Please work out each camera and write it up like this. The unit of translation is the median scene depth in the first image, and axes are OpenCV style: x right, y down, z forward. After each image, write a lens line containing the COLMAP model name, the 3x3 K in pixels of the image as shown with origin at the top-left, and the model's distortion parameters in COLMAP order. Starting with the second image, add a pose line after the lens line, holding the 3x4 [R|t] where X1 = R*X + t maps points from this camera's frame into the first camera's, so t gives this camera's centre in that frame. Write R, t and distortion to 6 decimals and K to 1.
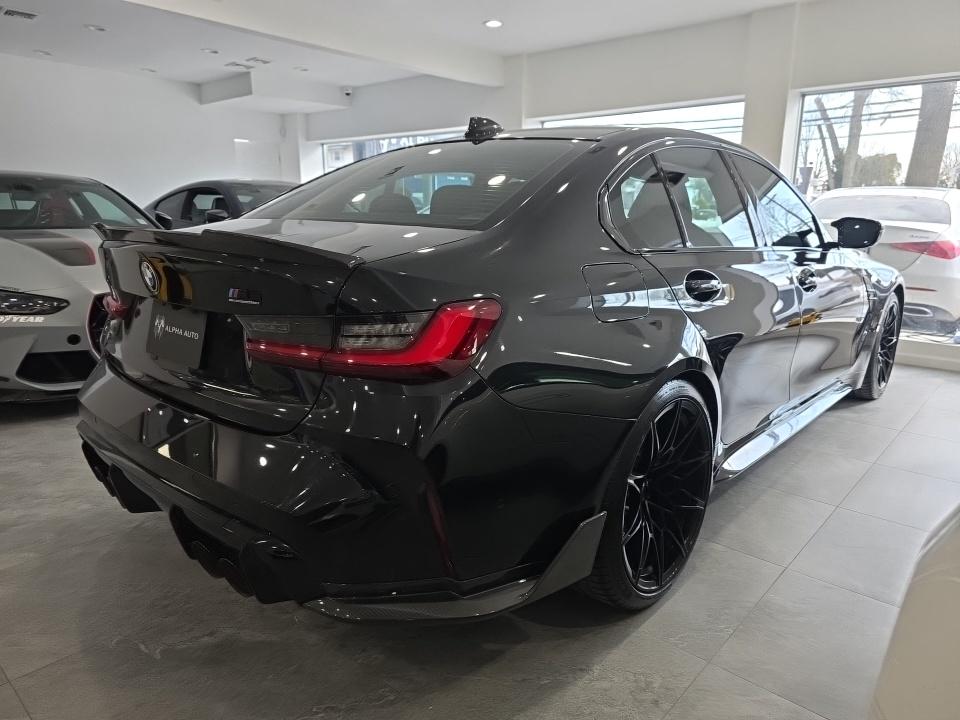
lens RADIAL K [[643.6, 0, 480.0], [0, 643.6, 360.0], [0, 0, 1]] dist [-0.004004, -0.000765]
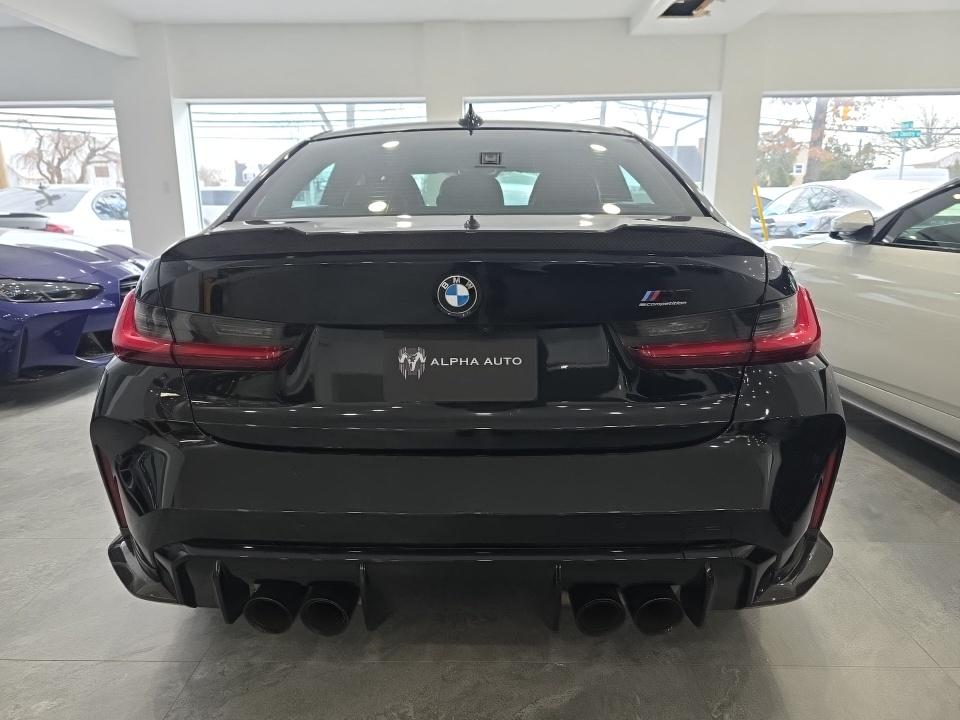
lens RADIAL K [[636.1, 0, 480.0], [0, 636.1, 360.0], [0, 0, 1]] dist [0.000172, 0.001495]
pose [[0.759294, -0.163776, 0.629802, -0.644877], [0.156694, 0.985350, 0.067322, -0.065421], [-0.631601, 0.047569, 0.773833, 0.280980]]
